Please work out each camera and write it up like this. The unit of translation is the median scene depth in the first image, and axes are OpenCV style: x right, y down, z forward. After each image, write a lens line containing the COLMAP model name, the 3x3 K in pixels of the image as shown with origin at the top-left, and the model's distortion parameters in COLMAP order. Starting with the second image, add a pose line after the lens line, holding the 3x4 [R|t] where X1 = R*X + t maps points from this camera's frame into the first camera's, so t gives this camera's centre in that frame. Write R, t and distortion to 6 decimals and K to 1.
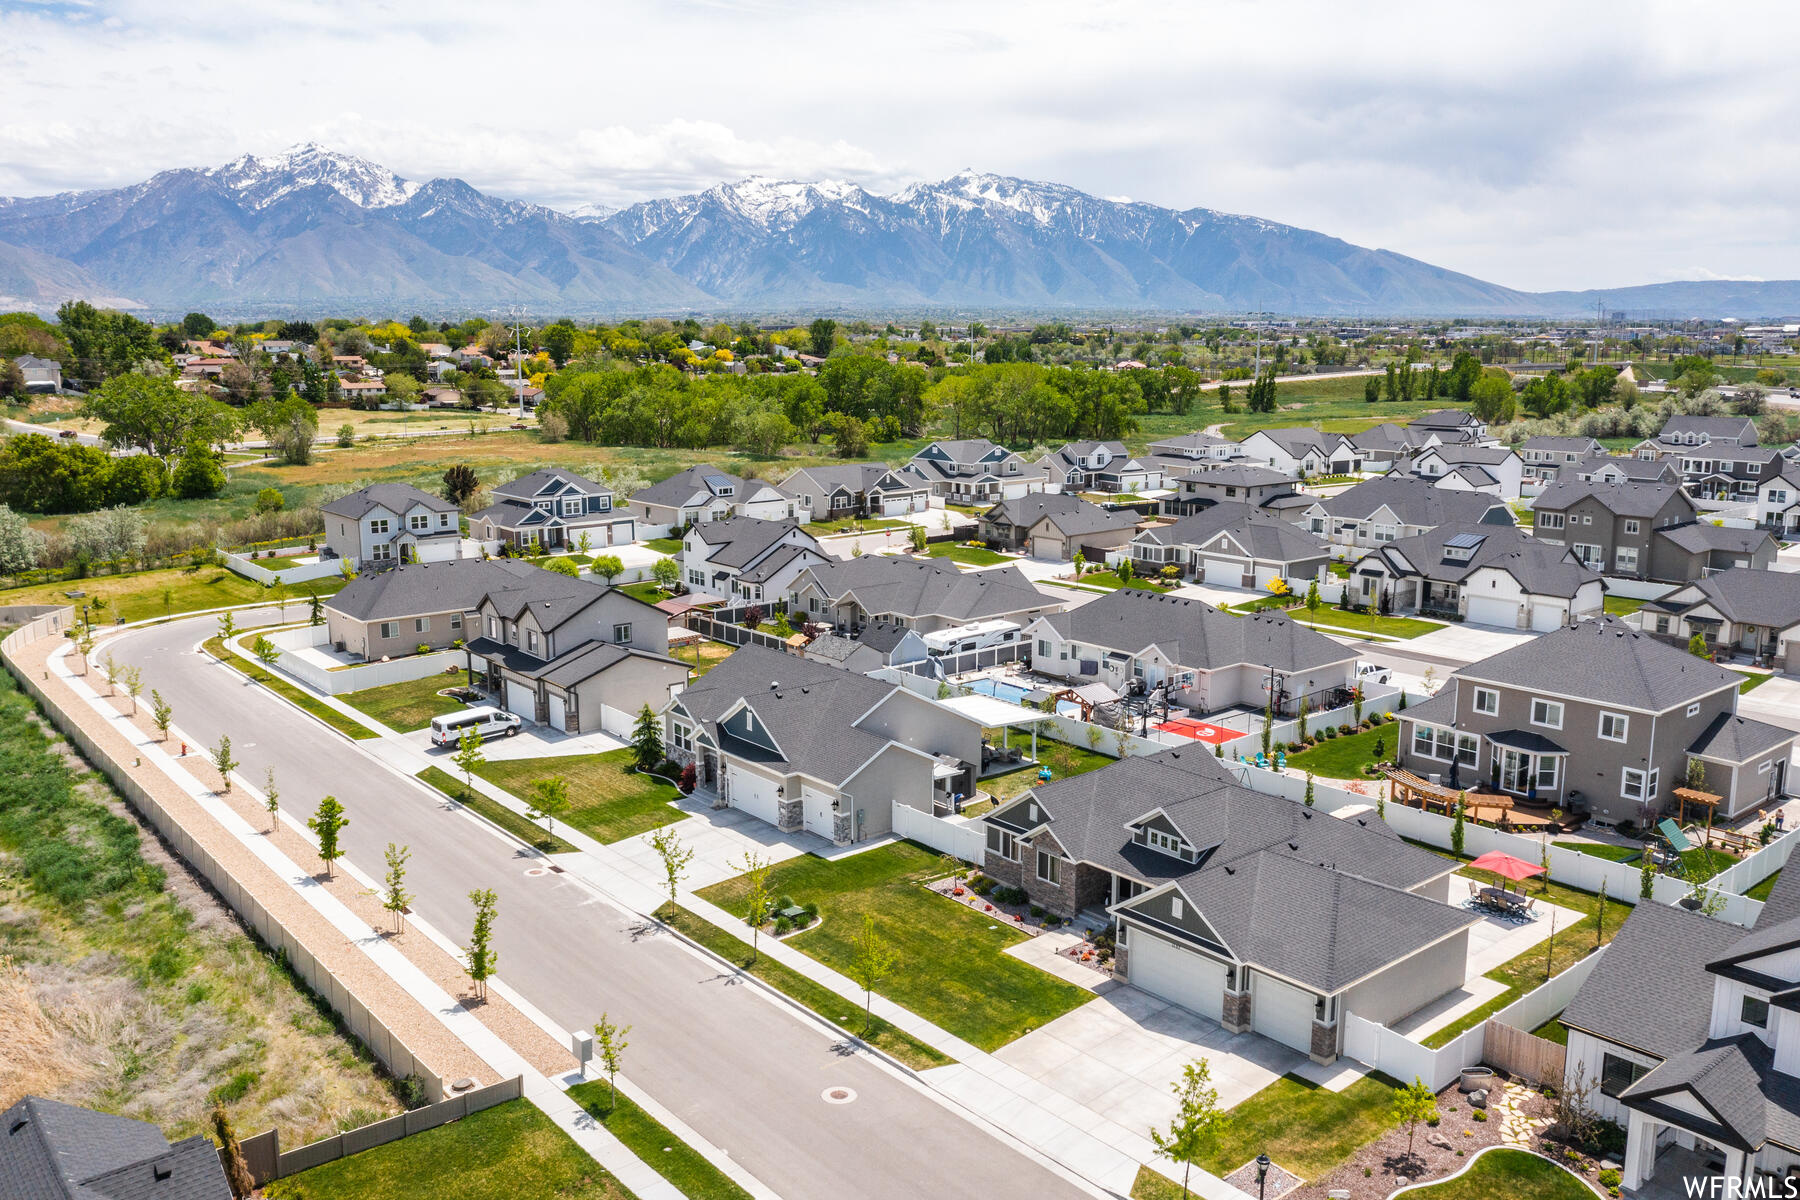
lens RADIAL K [[1419.1, 0, 897.5], [0, 1419.1, 624.2], [0, 0, 1]] dist [-0.013362, 0.001711]
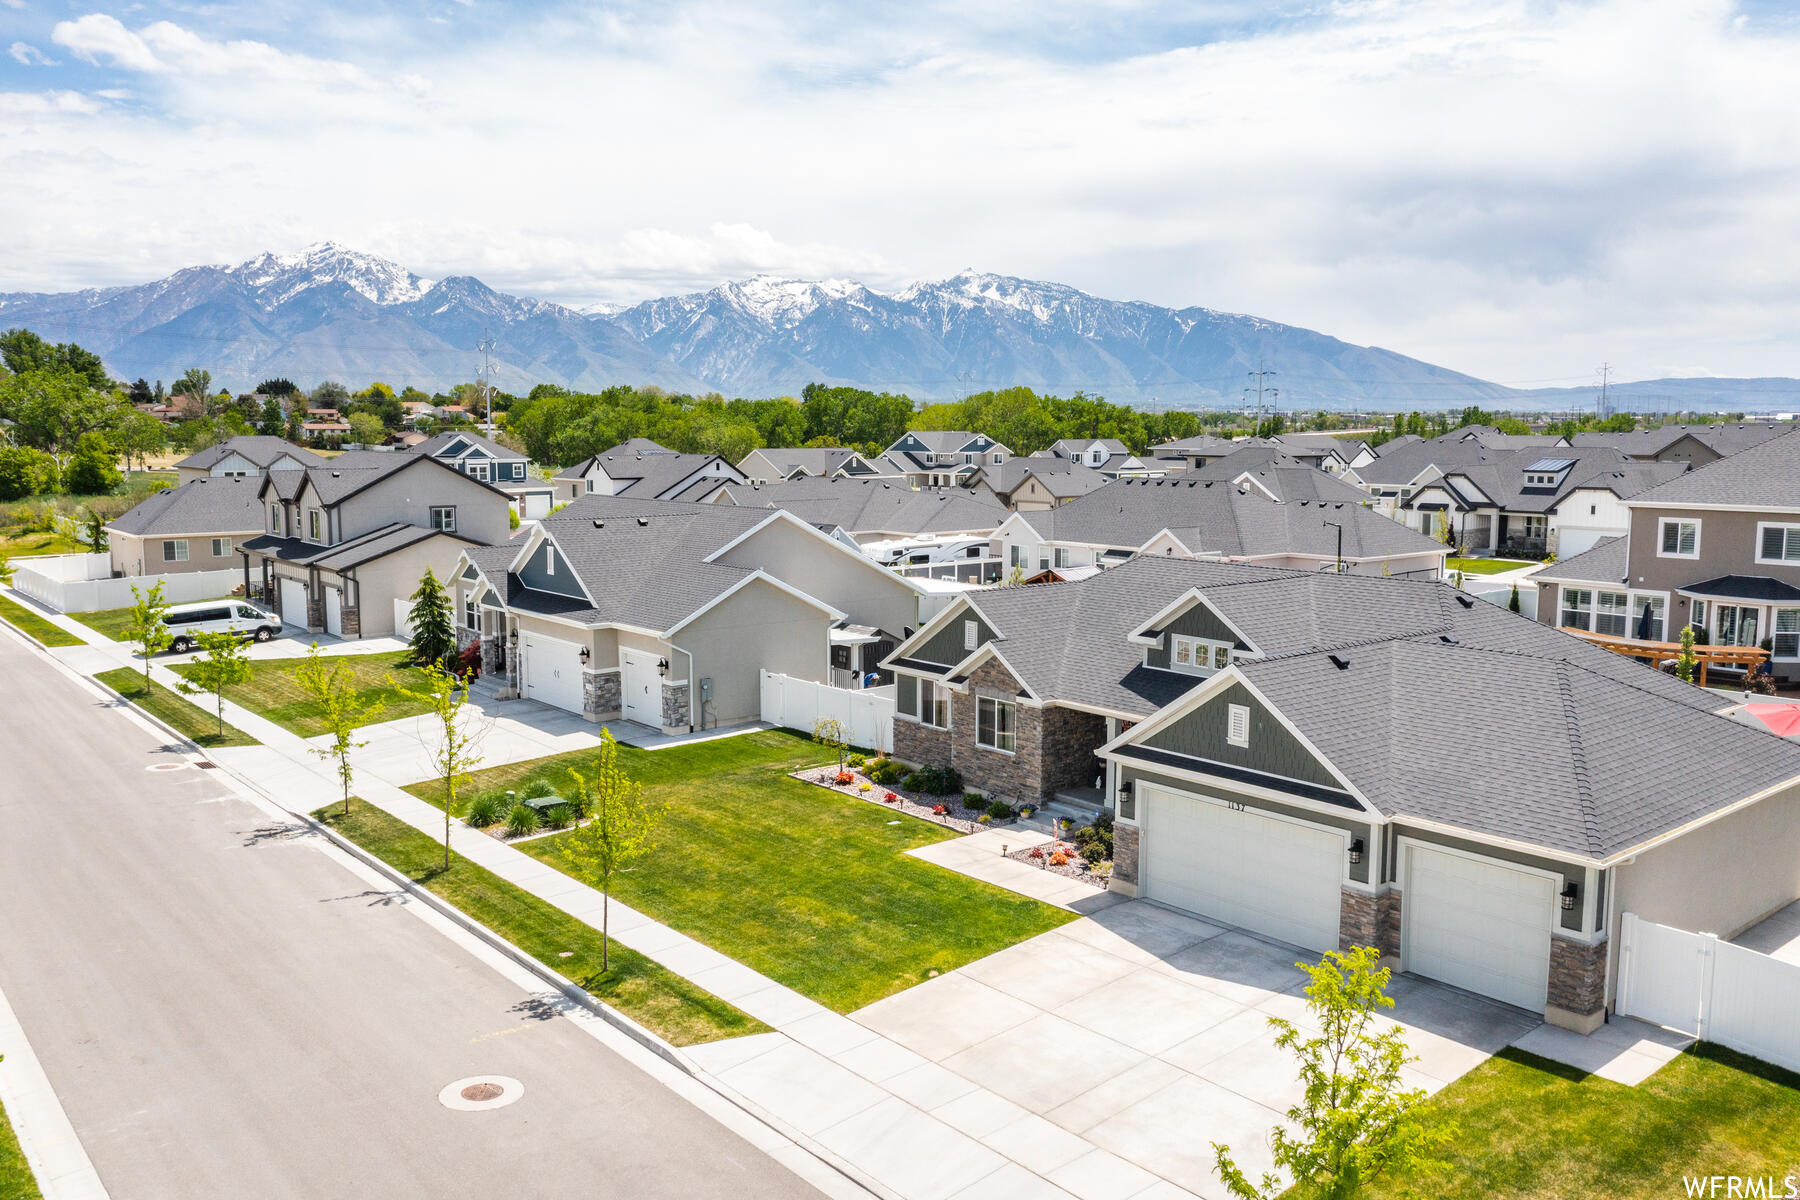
lens RADIAL K [[1419.1, 0, 899.1], [0, 1419.1, 604.4], [0, 0, 1]] dist [-0.013362, 0.001711]
pose [[0.999990, 0.004419, 0.001112, 0.054802], [-0.004324, 0.997179, -0.074936, 0.136460], [-0.001440, 0.074930, 0.997188, 0.352371]]
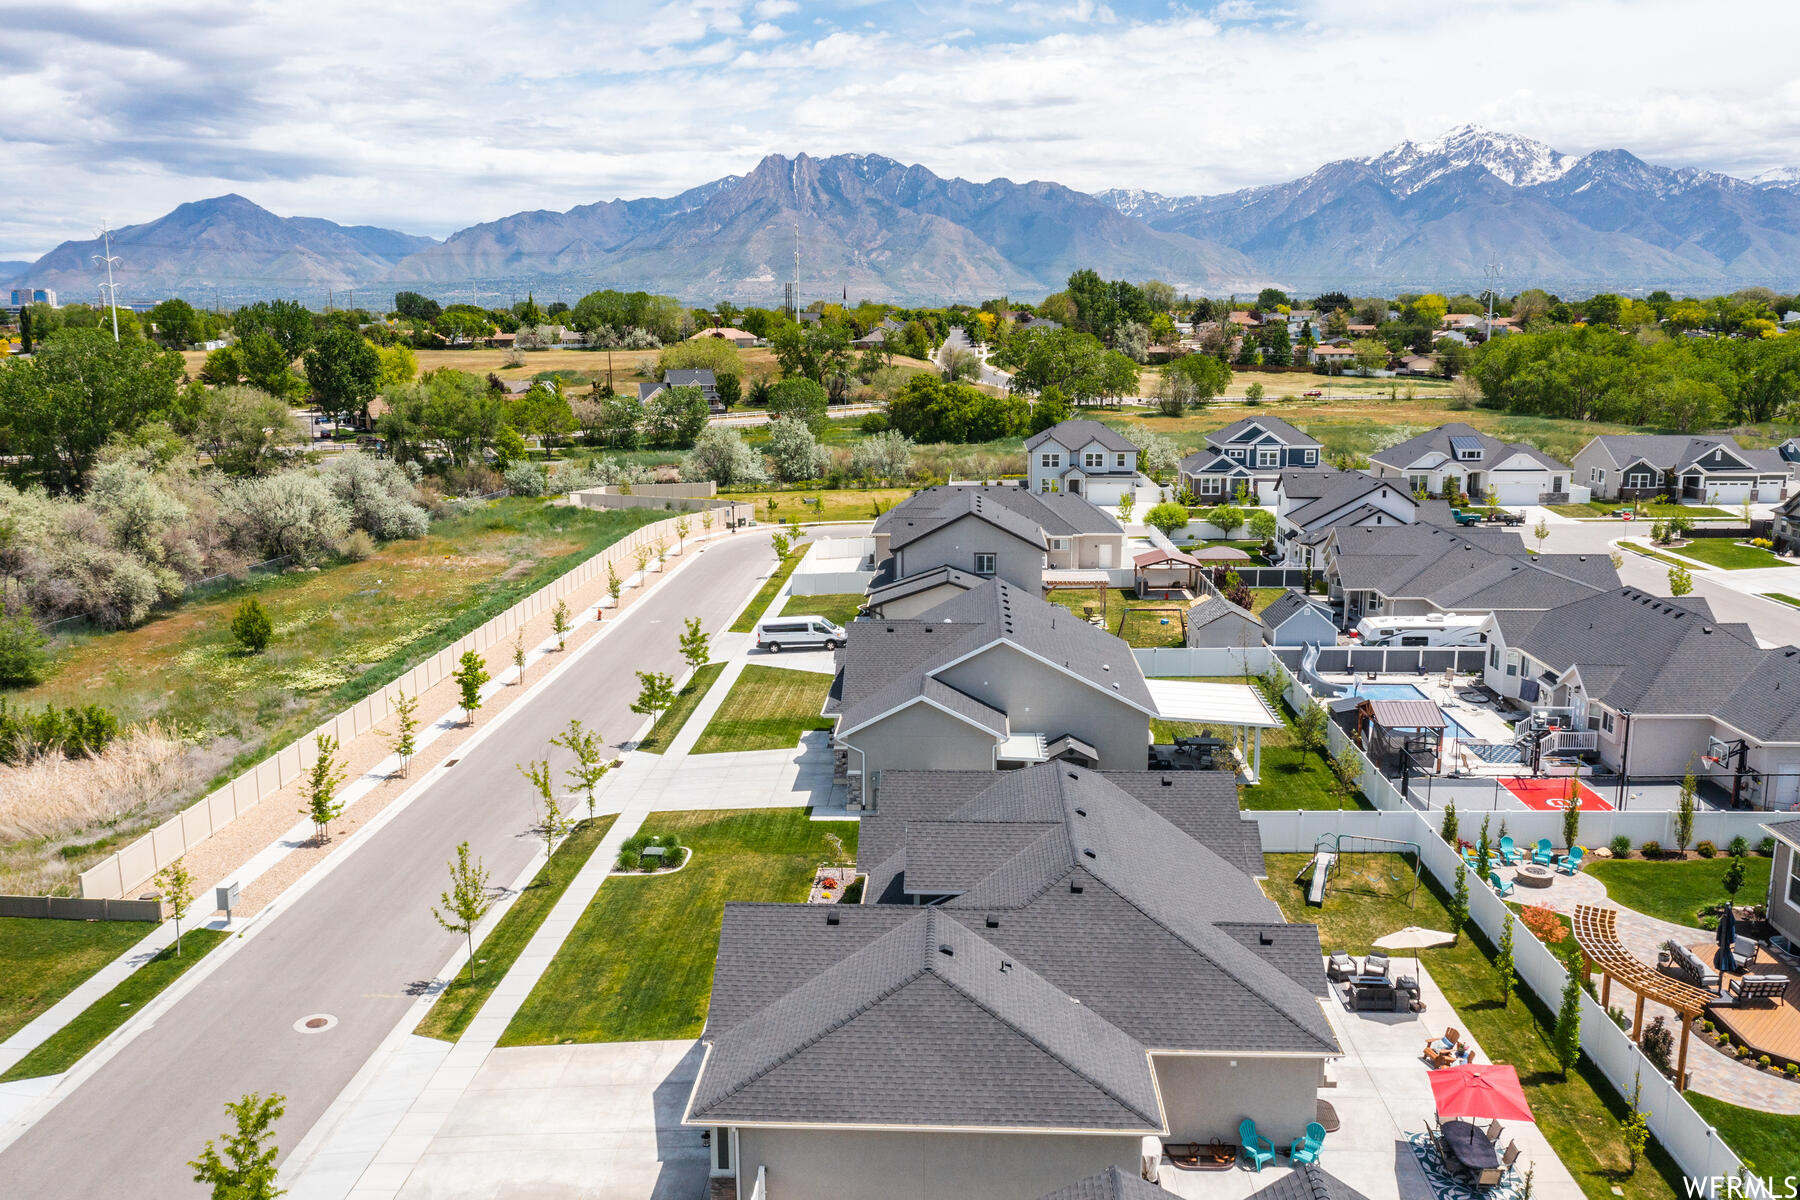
lens RADIAL K [[1419.1, 0, 895.6], [0, 1419.1, 630.1], [0, 0, 1]] dist [-0.013362, 0.001711]
pose [[0.740186, 0.141682, -0.657305, 0.479356], [-0.130152, 0.989250, 0.066668, -0.005669], [0.659685, 0.036203, 0.750670, 0.366622]]
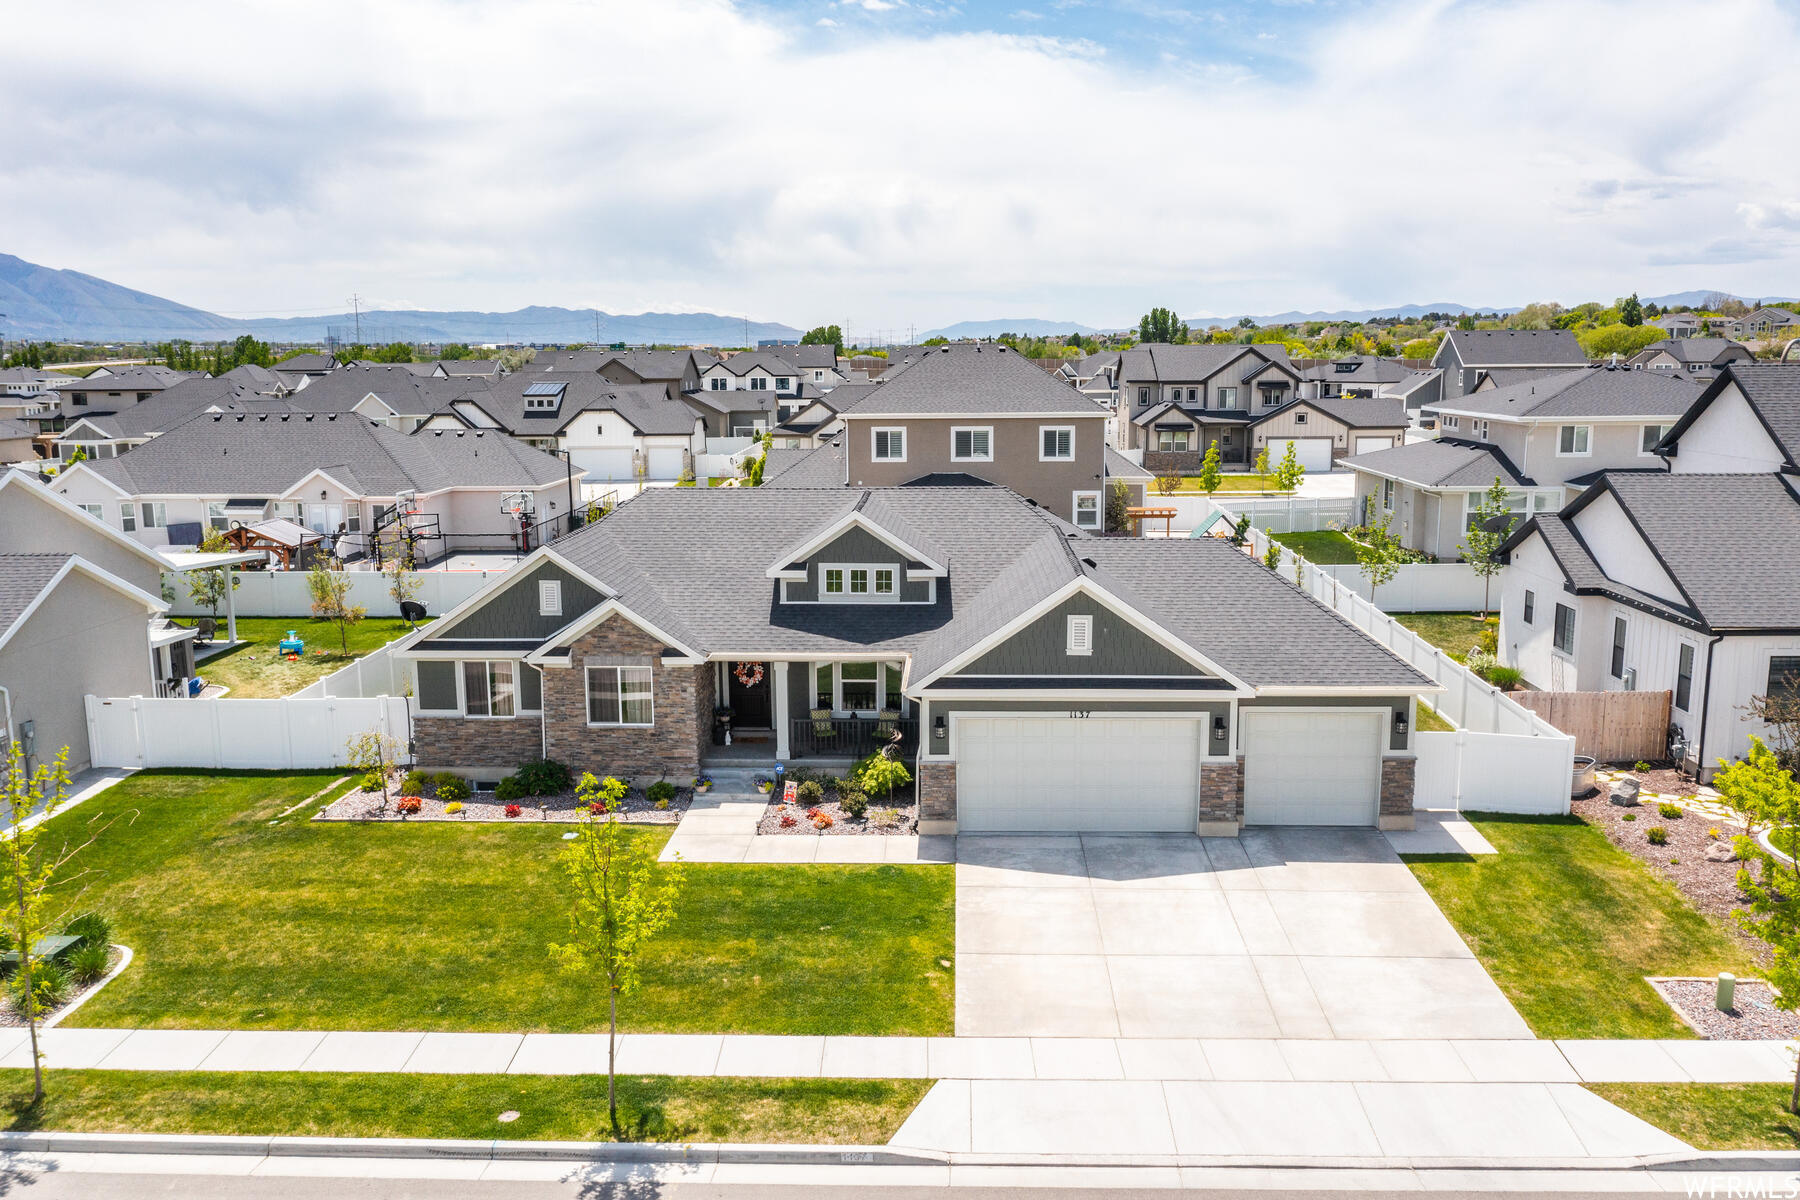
lens RADIAL K [[1419.1, 0, 901.0], [0, 1419.1, 611.8], [0, 0, 1]] dist [-0.013362, 0.001711]
pose [[0.667946, -0.131465, 0.732506, -0.146028], [0.149093, 0.987958, 0.041358, 0.112971], [-0.729122, 0.081586, 0.679503, 0.491931]]
